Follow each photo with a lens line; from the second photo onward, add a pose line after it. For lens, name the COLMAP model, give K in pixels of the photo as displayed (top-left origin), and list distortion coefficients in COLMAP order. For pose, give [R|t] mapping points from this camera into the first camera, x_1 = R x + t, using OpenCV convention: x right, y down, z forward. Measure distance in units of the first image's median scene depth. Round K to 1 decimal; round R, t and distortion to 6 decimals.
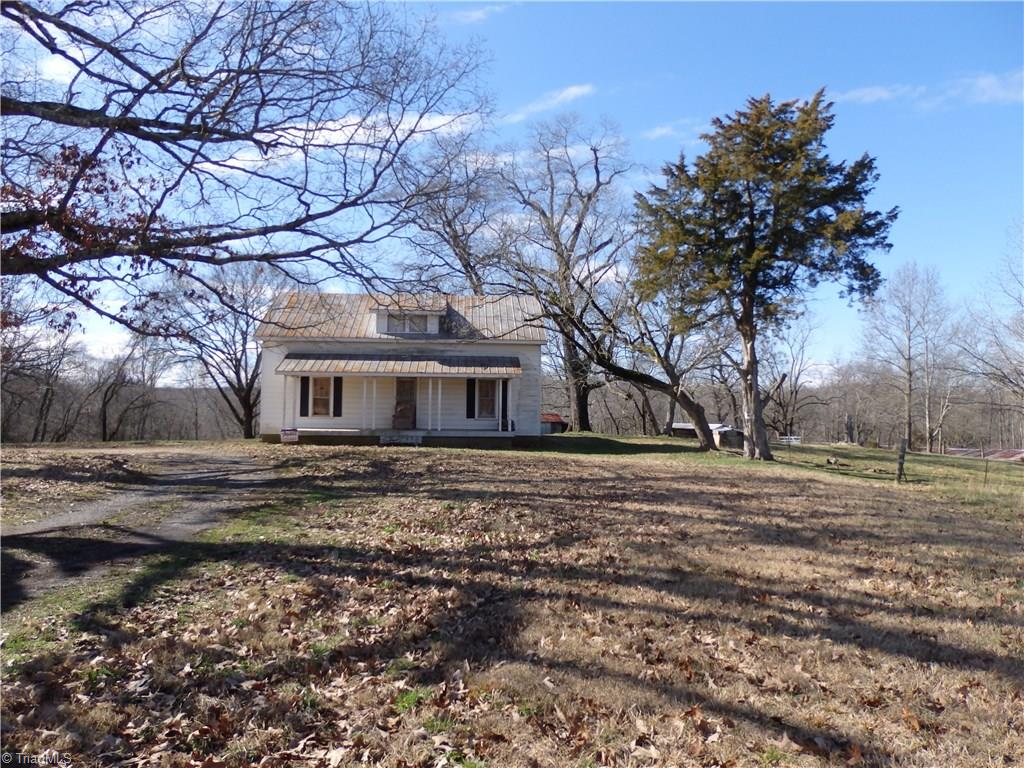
lens RADIAL K [[735.2, 0, 512.0], [0, 735.2, 384.0], [0, 0, 1]] dist [-0.007765, -0.005978]
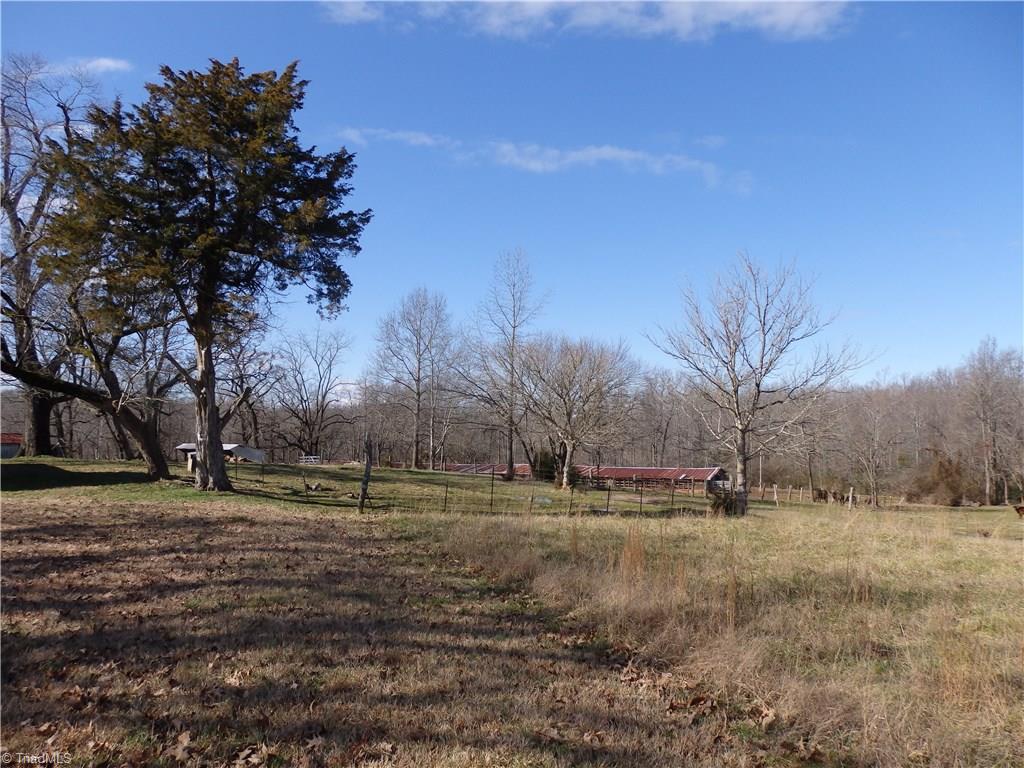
lens RADIAL K [[735.2, 0, 512.0], [0, 735.2, 384.0], [0, 0, 1]] dist [-0.007765, -0.005978]
pose [[0.835034, 0.034013, 0.549146, 0.164481], [-0.020605, 0.999320, -0.030563, 0.001731], [-0.549813, 0.014205, 0.835167, 0.125831]]
